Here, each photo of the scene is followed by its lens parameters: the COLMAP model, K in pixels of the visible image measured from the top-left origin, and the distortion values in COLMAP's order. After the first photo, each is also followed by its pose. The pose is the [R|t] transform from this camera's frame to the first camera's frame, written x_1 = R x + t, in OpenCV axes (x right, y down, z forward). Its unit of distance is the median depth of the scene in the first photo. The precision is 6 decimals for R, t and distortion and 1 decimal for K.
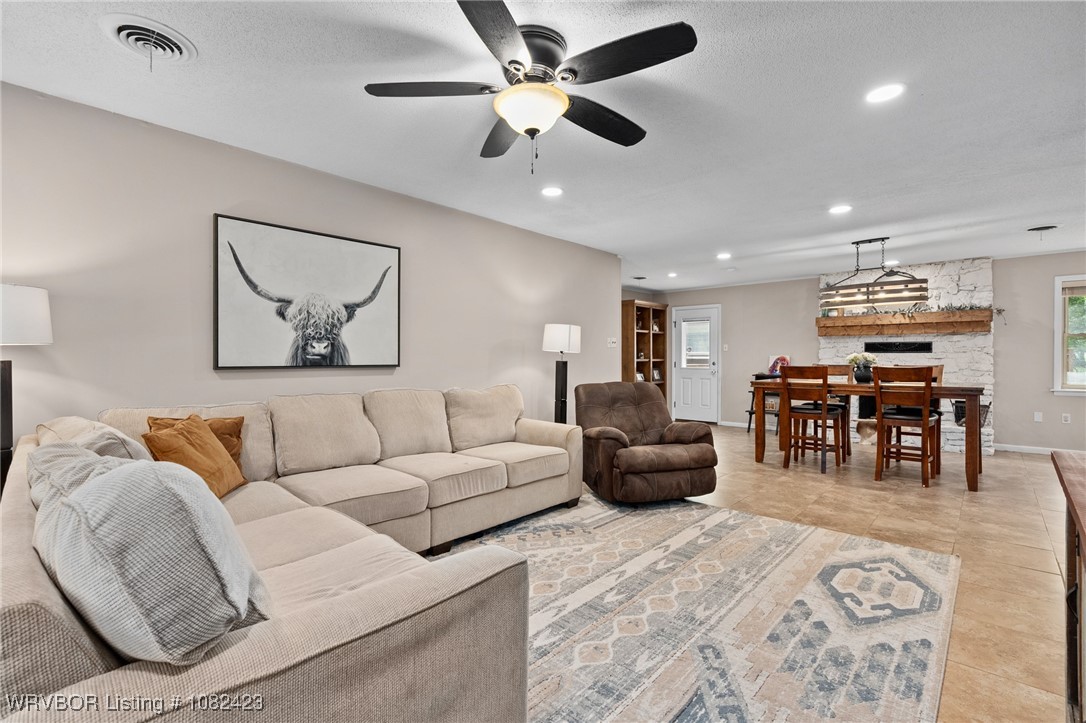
lens RADIAL K [[498.5, 0, 545.4], [0, 498.5, 363.5], [0, 0, 1]] dist [-0.003269, 0.000330]
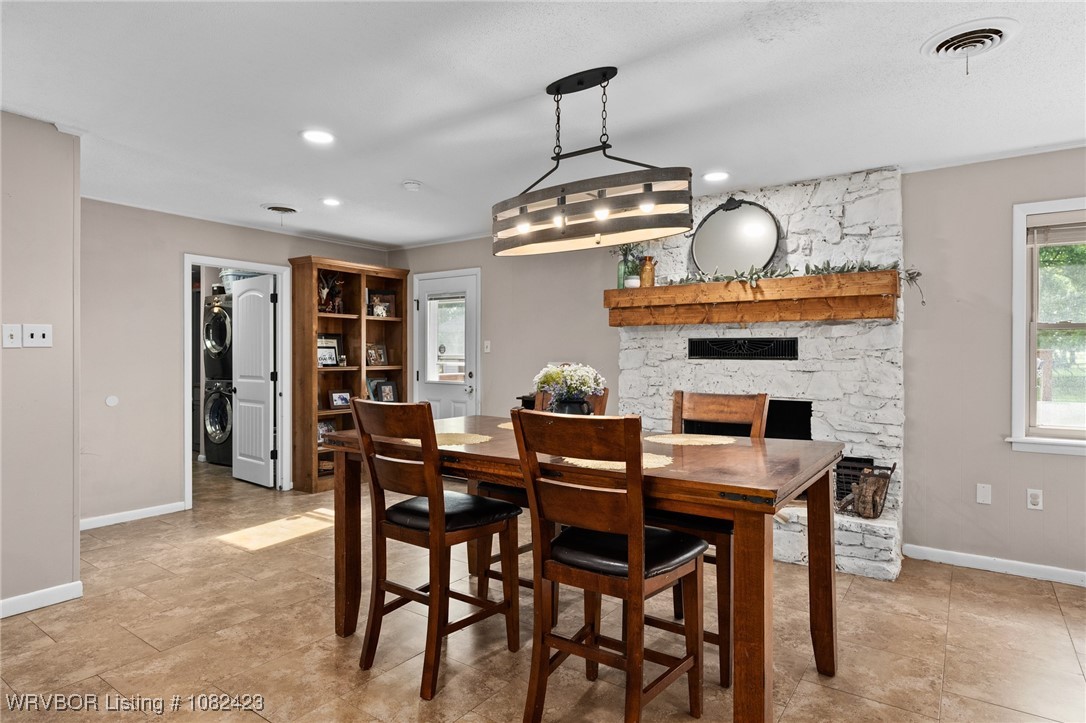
lens RADIAL K [[609.8, 0, 545.4], [0, 609.8, 360.6], [0, 0, 1]] dist [-0.001859, 0.000595]
pose [[0.993062, 0.000880, 0.117592, 0.458382], [-0.000657, 0.999998, -0.001935, -0.019784], [-0.117593, 0.001844, 0.993060, 0.423954]]
